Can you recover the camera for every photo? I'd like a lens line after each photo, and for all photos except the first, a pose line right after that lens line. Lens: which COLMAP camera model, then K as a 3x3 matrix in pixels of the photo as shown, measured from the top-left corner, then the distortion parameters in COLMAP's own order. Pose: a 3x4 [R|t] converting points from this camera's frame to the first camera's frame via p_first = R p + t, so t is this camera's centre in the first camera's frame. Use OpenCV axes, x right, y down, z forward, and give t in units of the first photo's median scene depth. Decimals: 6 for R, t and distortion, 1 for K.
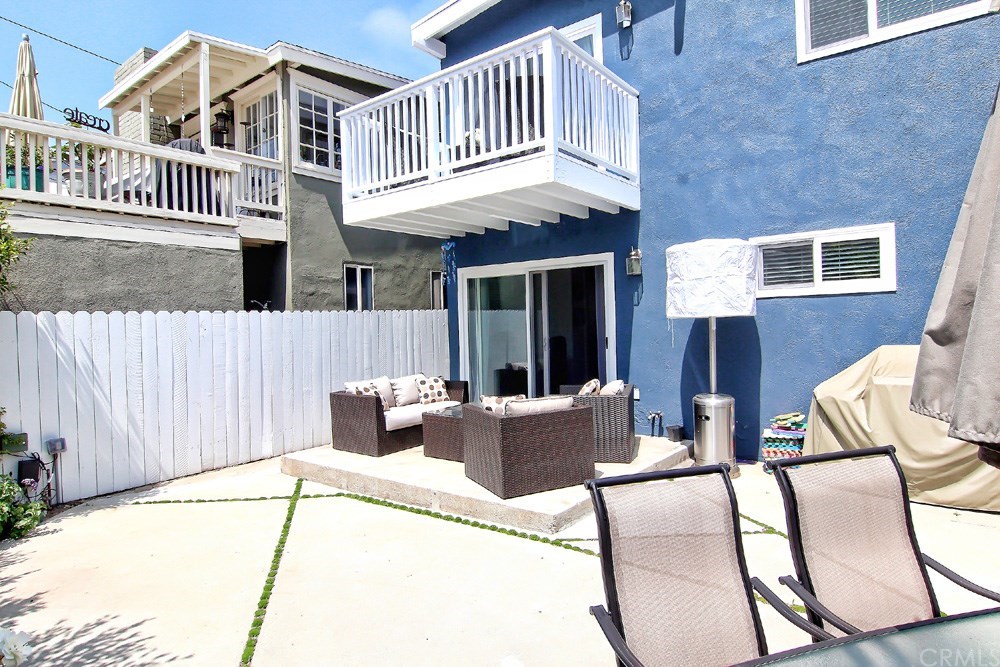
lens RADIAL K [[556.8, 0, 510.1], [0, 556.8, 336.3], [0, 0, 1]] dist [-0.023293, -0.000463]
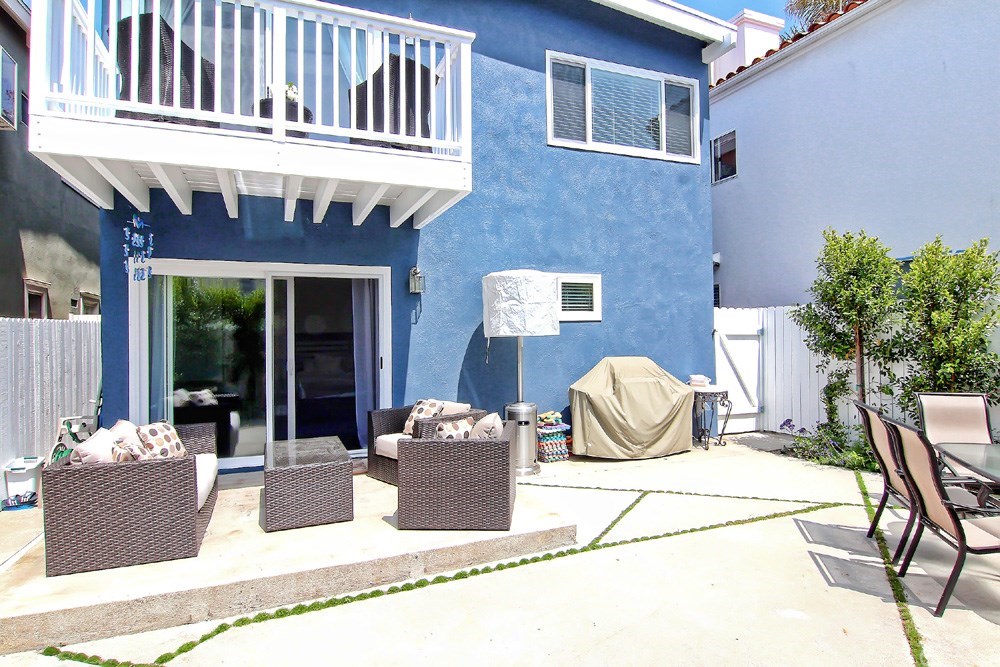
lens RADIAL K [[556.8, 0, 505.7], [0, 556.8, 334.4], [0, 0, 1]] dist [-0.023293, -0.000463]
pose [[0.497511, 0.022613, 0.867163, -0.669594], [0.020512, 0.999074, -0.037821, 0.005139], [-0.867215, 0.036604, 0.496586, 0.445672]]
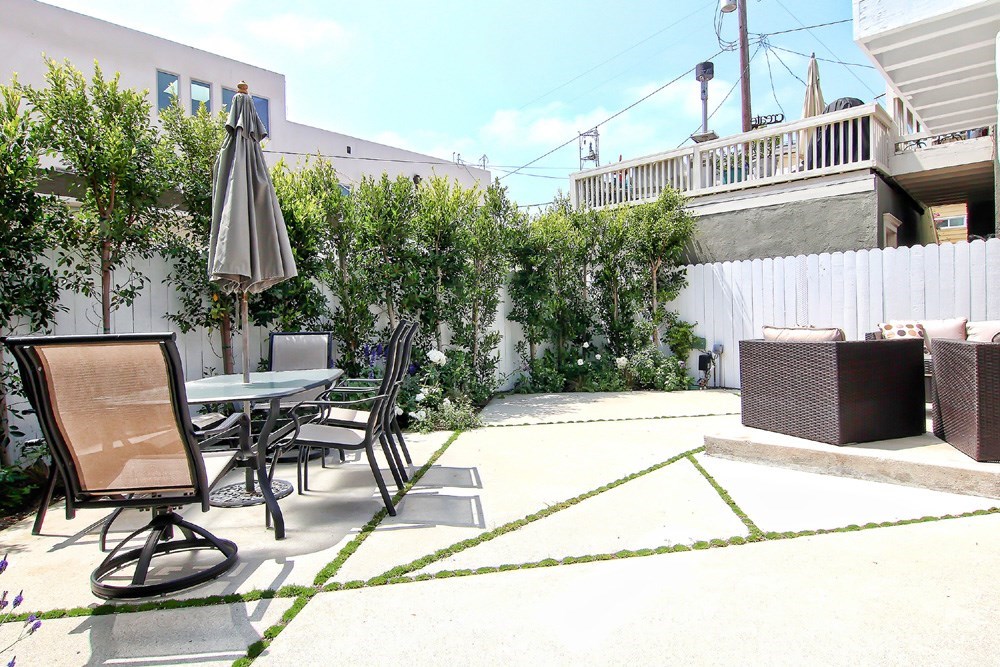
lens RADIAL K [[556.8, 0, 502.1], [0, 556.8, 326.3], [0, 0, 1]] dist [-0.023293, -0.000463]
pose [[-0.125120, 0.049509, -0.990906, 0.780605], [0.003768, 0.998771, 0.049426, 0.054836], [0.992134, 0.002451, -0.125153, 0.572789]]
